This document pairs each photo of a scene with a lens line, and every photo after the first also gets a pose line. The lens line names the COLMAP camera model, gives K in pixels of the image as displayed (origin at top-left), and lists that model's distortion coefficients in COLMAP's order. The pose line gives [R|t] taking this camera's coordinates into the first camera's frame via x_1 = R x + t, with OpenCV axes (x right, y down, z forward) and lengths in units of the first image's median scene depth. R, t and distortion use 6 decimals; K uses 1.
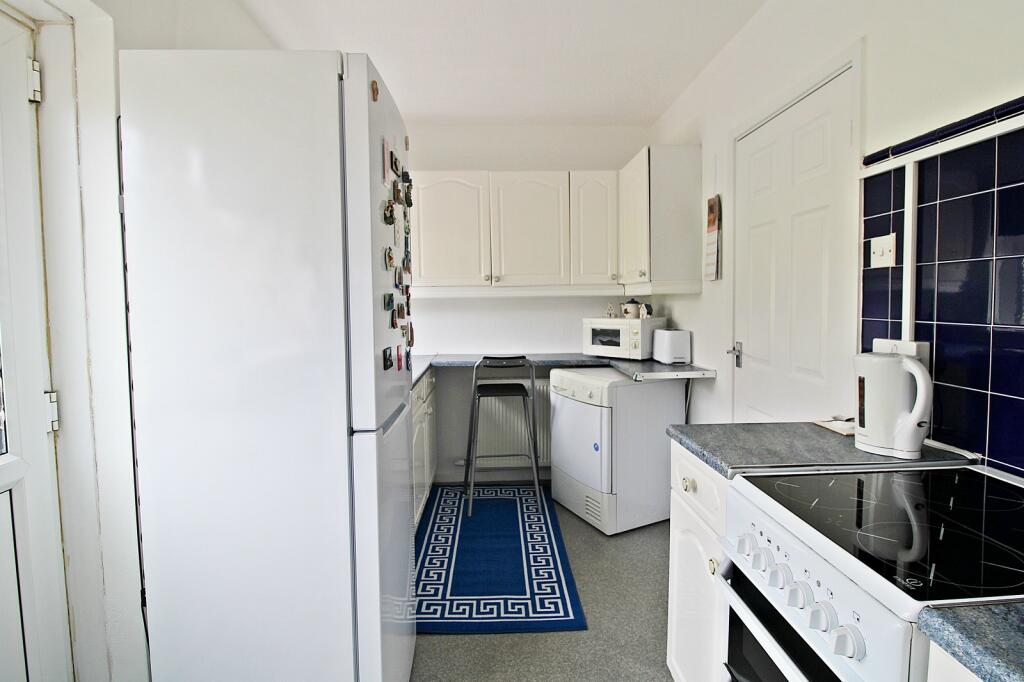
lens RADIAL K [[506.2, 0, 516.2], [0, 506.2, 327.1], [0, 0, 1]] dist [0.003523, -0.016003]
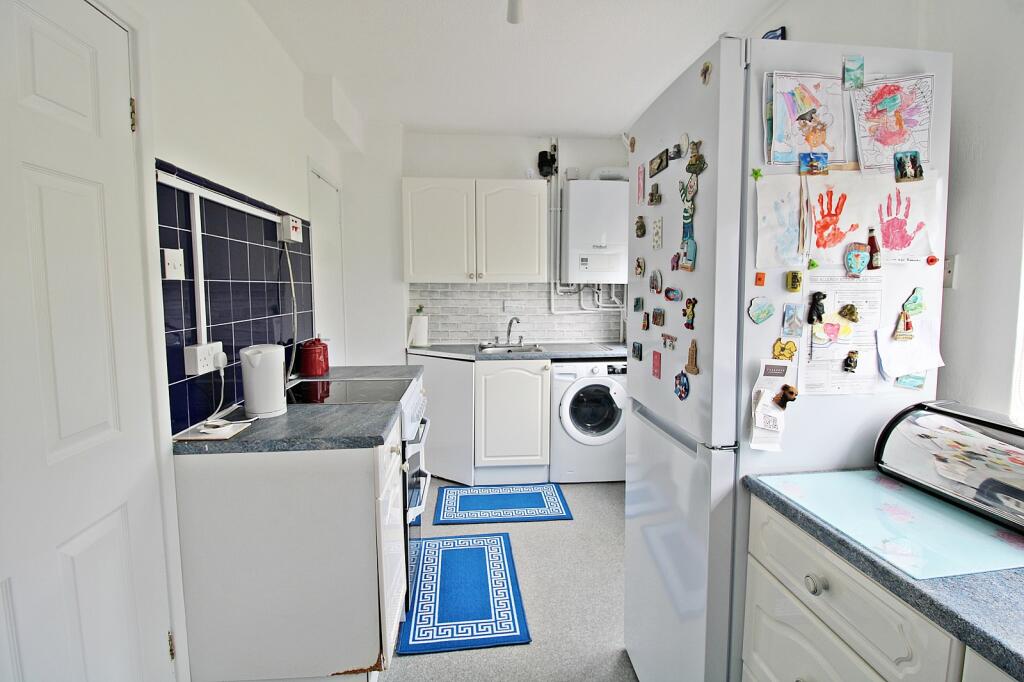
lens RADIAL K [[474.2, 0, 515.0], [0, 474.2, 327.1], [0, 0, 1]] dist [0.000229, -0.012315]
pose [[-0.998084, 0.020309, -0.058449, 0.054144], [0.011897, 0.989963, 0.140823, -0.084633], [0.060722, 0.139858, -0.988308, 1.128374]]
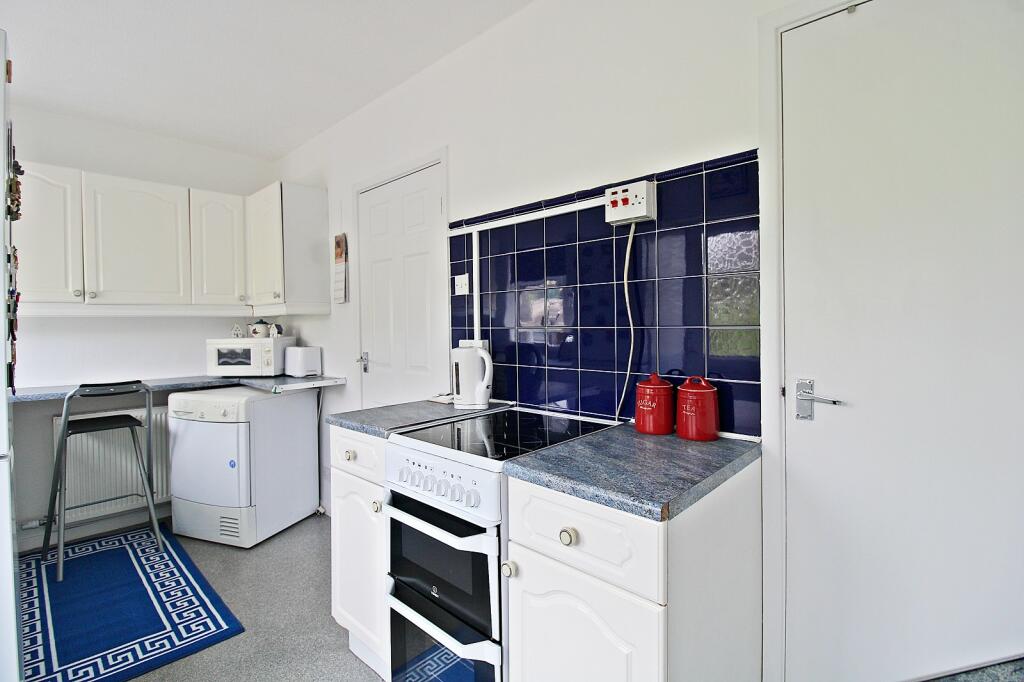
lens RADIAL K [[474.2, 0, 515.0], [0, 474.2, 327.1], [0, 0, 1]] dist [0.000229, -0.012315]
pose [[0.713379, -0.003655, 0.700769, -0.106699], [0.042701, 0.998355, -0.038262, 0.025563], [-0.699476, 0.057219, 0.712362, -0.089116]]
